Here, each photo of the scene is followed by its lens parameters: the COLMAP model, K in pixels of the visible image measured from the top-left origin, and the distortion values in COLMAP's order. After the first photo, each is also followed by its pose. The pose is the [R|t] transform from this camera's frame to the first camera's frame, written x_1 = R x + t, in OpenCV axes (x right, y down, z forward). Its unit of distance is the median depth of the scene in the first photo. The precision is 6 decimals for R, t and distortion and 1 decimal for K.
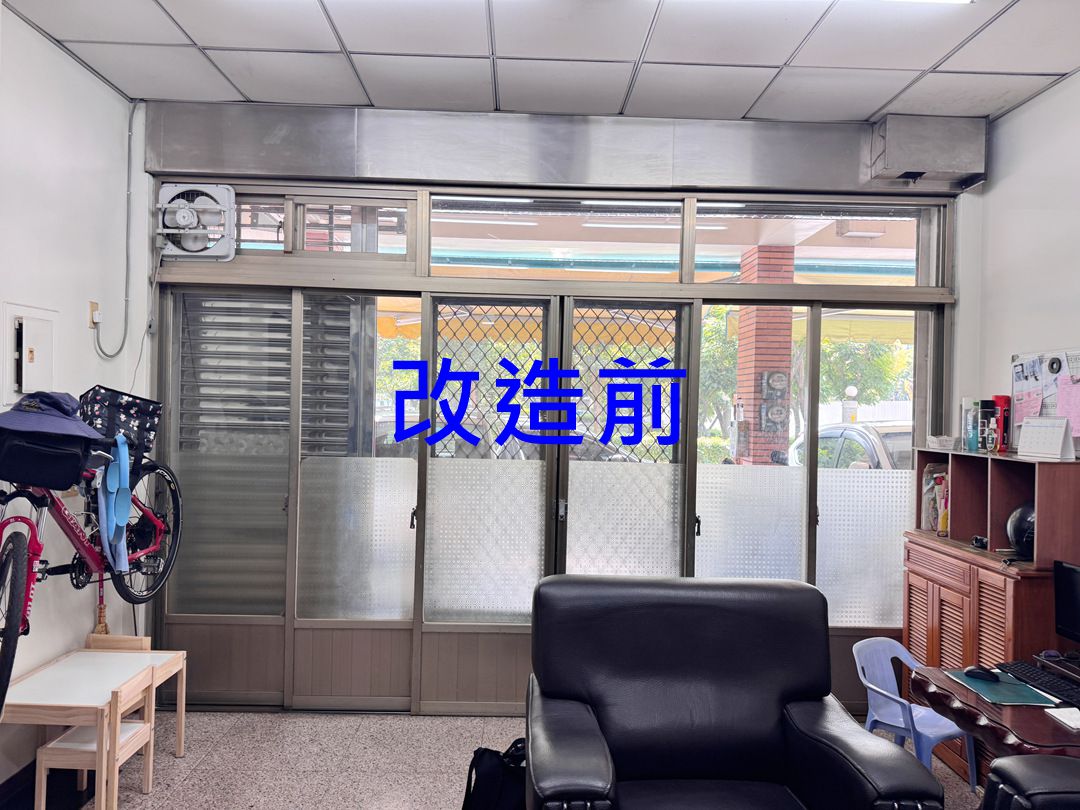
lens RADIAL K [[740.9, 0, 532.8], [0, 740.9, 406.8], [0, 0, 1]] dist [-0.003395, 0.001320]
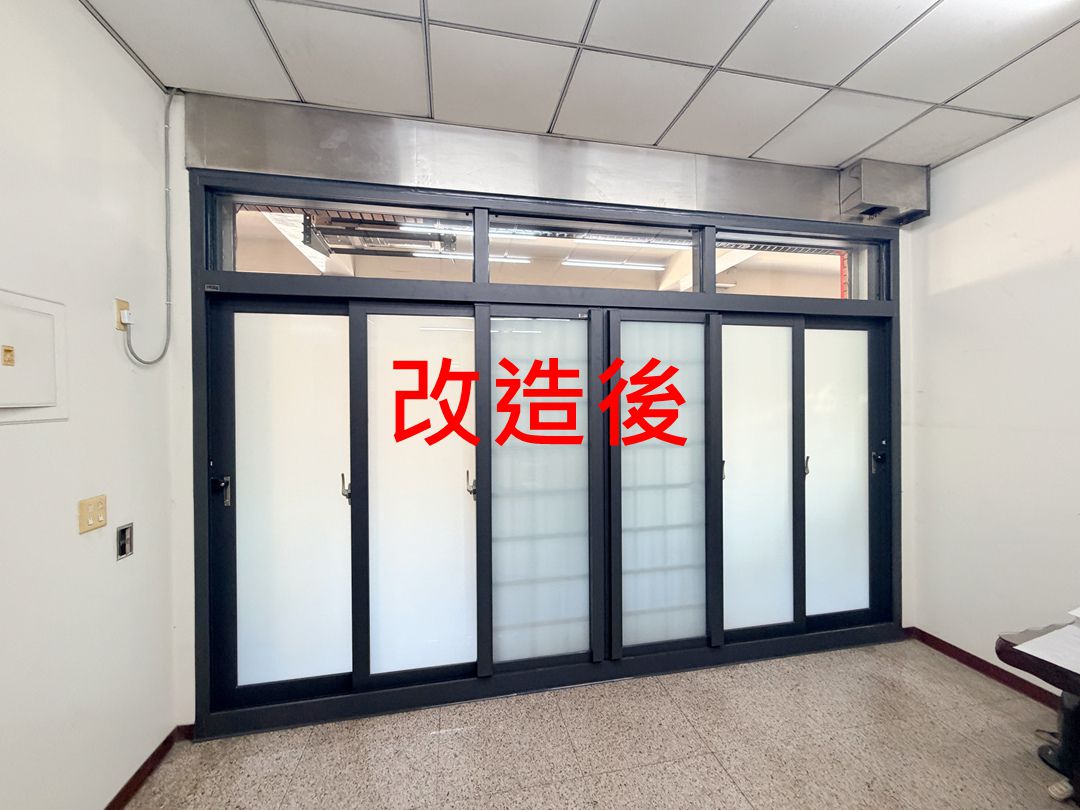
lens RADIAL K [[436.9, 0, 543.6], [0, 436.9, 396.8], [0, 0, 1]] dist [-0.000689, 0.000323]
pose [[0.982804, -0.028349, 0.182461, -0.185083], [0.027930, 0.999598, 0.004868, -0.015114], [-0.182526, 0.000312, 0.983201, 0.368301]]
